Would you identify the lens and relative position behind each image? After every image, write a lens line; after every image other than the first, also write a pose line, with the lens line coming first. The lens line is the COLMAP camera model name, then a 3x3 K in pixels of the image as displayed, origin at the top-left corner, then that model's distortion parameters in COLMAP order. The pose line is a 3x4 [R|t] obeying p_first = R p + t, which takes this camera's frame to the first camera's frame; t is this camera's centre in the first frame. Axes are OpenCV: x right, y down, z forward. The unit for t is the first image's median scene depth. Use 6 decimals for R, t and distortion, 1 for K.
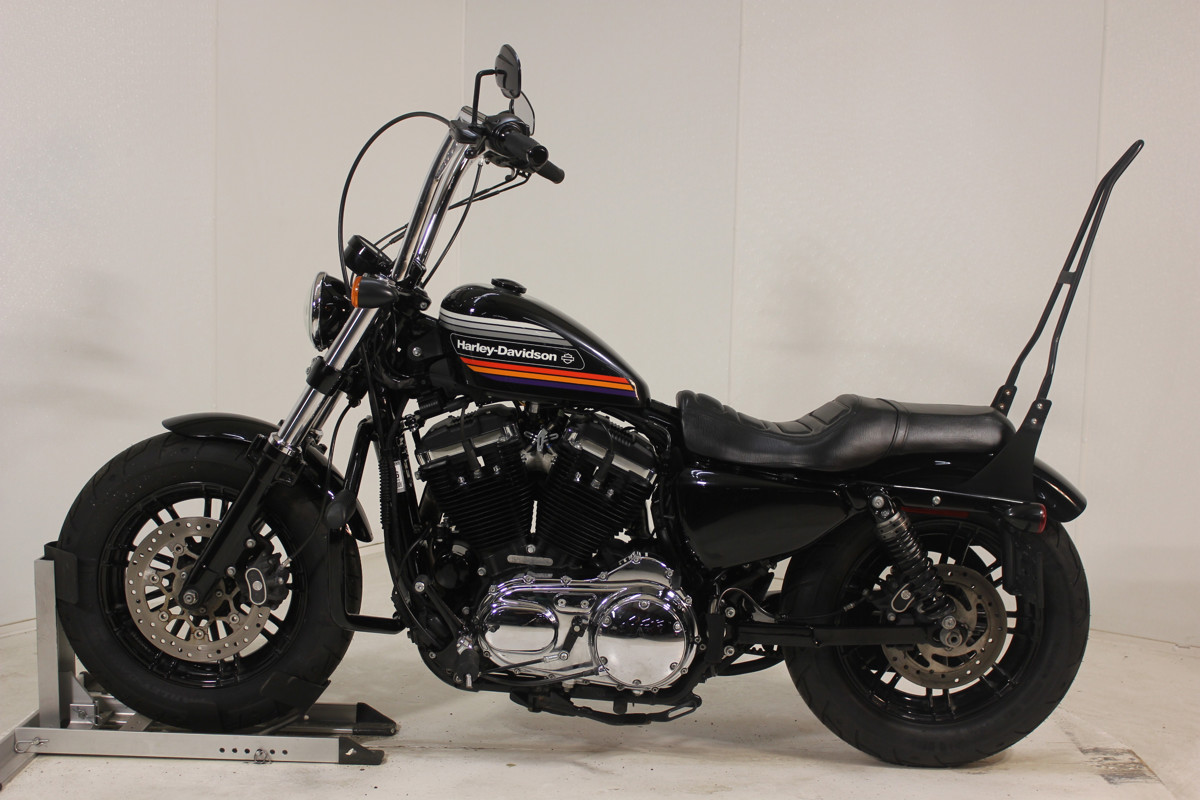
lens RADIAL K [[1548.2, 0, 598.5], [0, 1548.2, 355.3], [0, 0, 1]] dist [-0.117253, 0.289514]
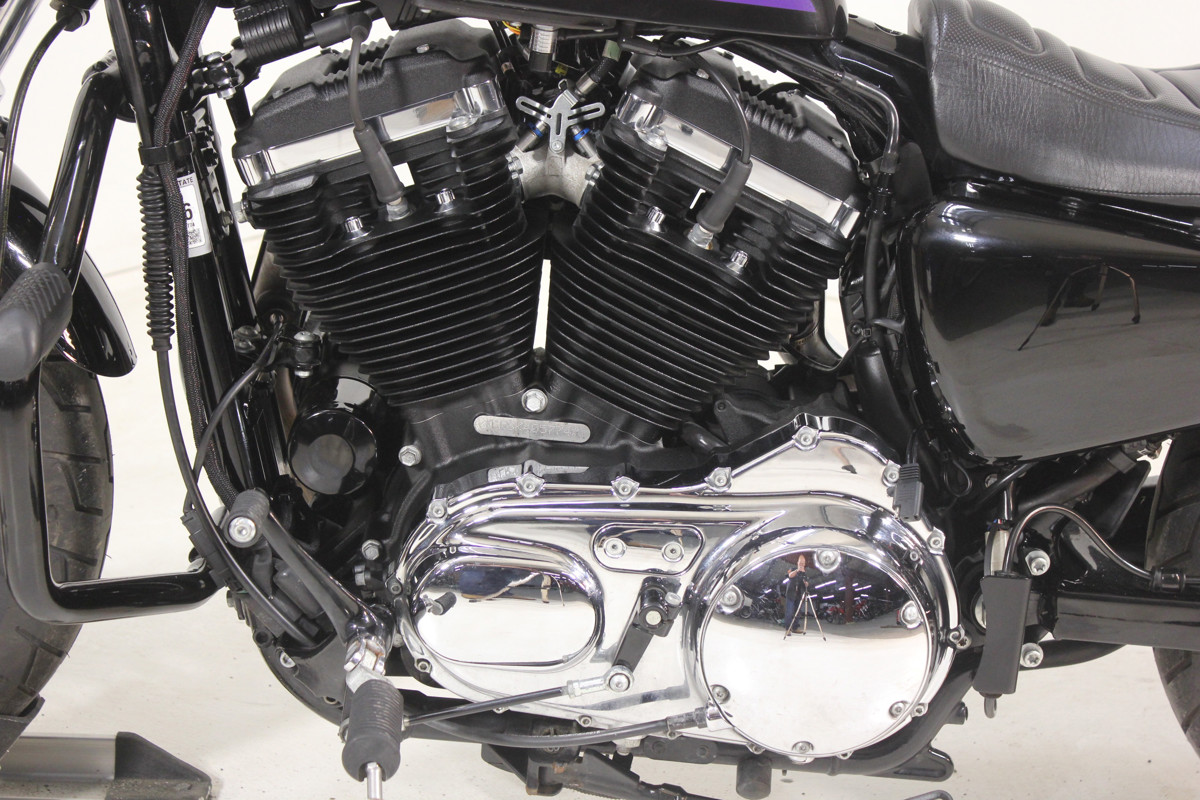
lens RADIAL K [[2522.0, 0, 600.0], [0, 2522.0, 400.0], [0, 0, 1]] dist [0.073877, 0.062629]
pose [[0.999950, 0.007090, -0.007061, -0.022486], [-0.005382, 0.975971, 0.217834, -0.014676], [0.008436, -0.217785, 0.975960, 0.374022]]
